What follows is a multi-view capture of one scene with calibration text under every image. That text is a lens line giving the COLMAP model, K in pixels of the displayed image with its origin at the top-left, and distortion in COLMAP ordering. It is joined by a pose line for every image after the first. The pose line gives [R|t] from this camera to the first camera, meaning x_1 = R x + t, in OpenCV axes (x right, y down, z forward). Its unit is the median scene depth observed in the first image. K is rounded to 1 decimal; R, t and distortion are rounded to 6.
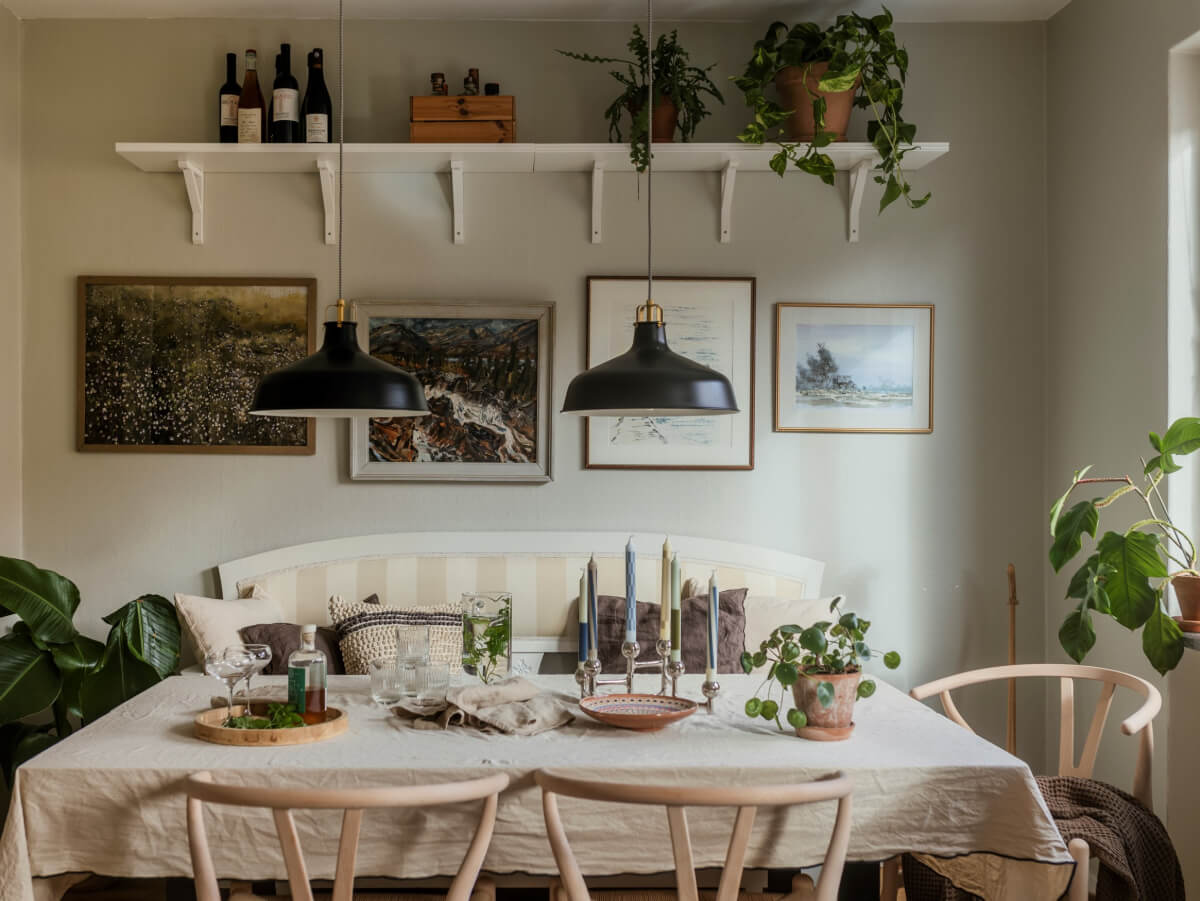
lens RADIAL K [[1358.2, 0, 600.0], [0, 1358.2, 450.5], [0, 0, 1]] dist [-0.005184, 0.009511]
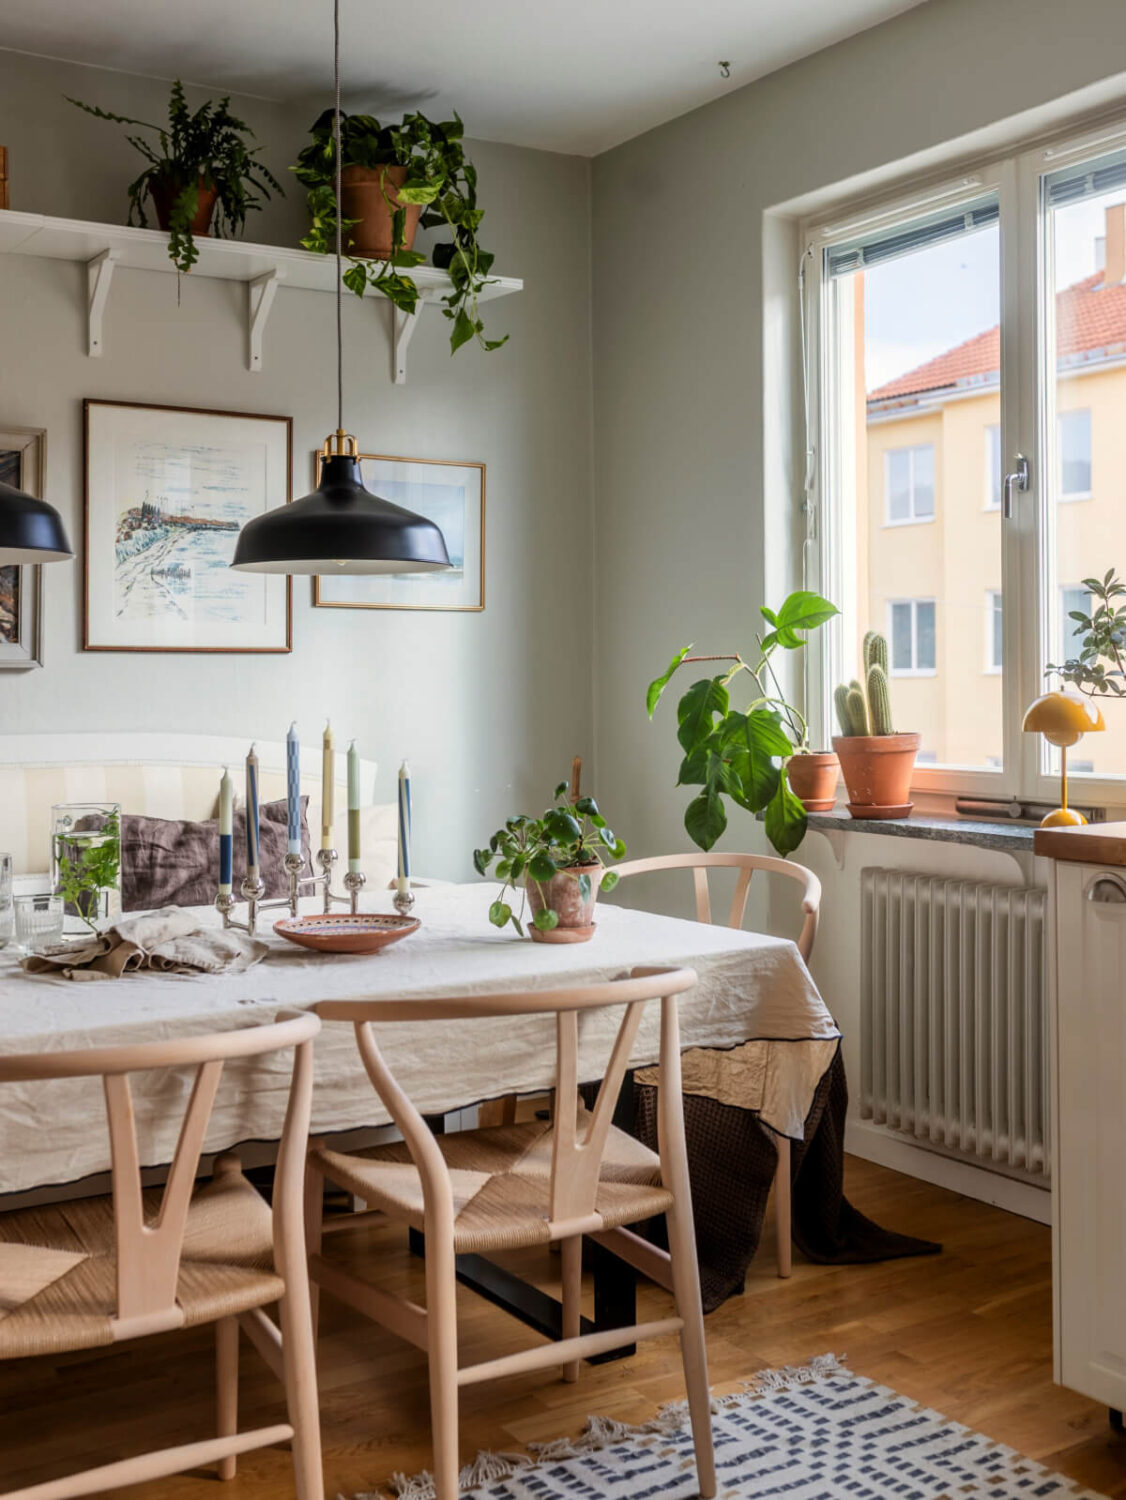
lens RADIAL K [[1697.7, 0, 561.6], [0, 1697.7, 680.6], [0, 0, 1]] dist [-0.005184, 0.009511]
pose [[0.844793, -0.006926, 0.535048, -0.311349], [0.004844, 0.999974, 0.005296, 0.027640], [-0.535071, -0.001882, 0.844805, 0.054040]]
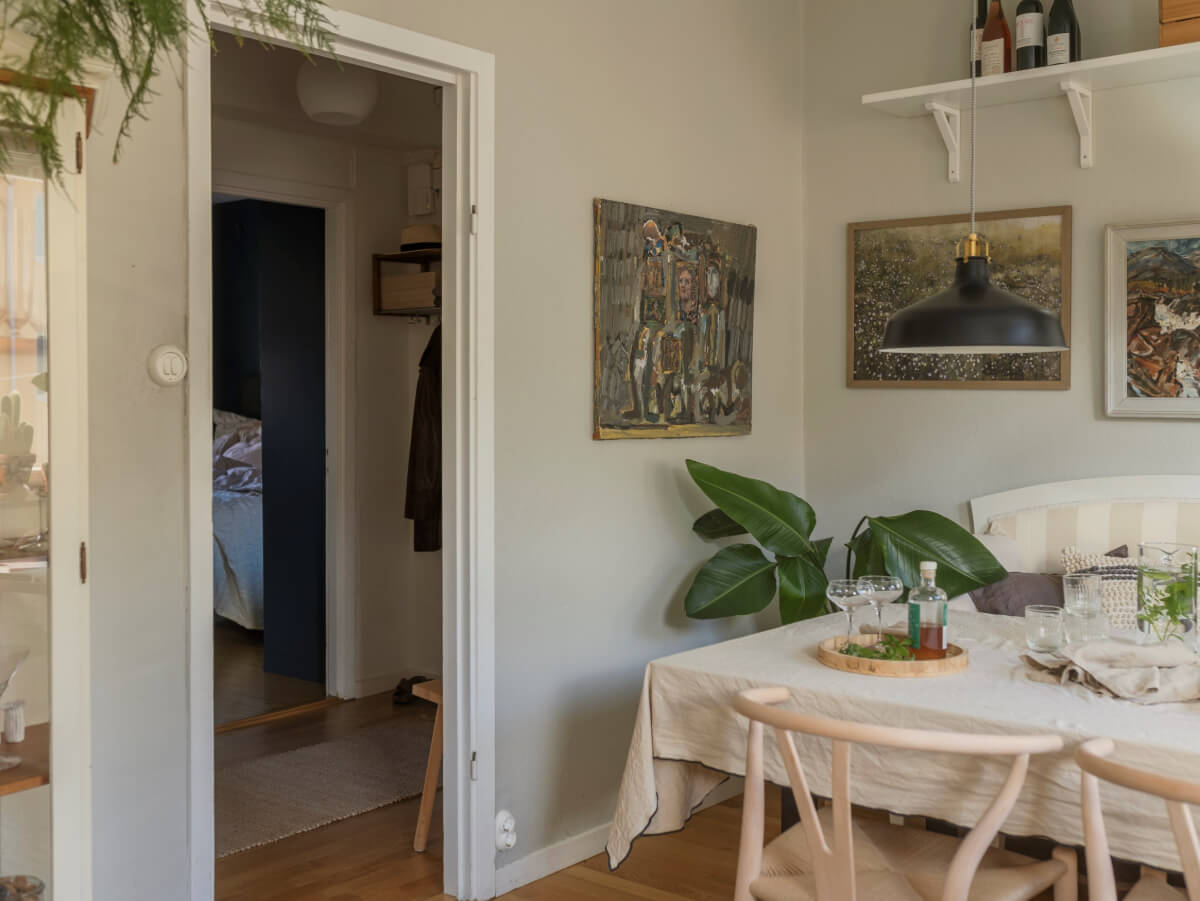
lens RADIAL K [[1377.5, 0, 600.2], [0, 1377.5, 402.5], [0, 0, 1]] dist [0.026134, 0.015844]
pose [[0.752634, 0.005394, -0.658417, 0.209151], [0.005810, 0.999873, 0.014832, -0.004863], [0.658414, -0.014989, 0.752507, 0.053503]]
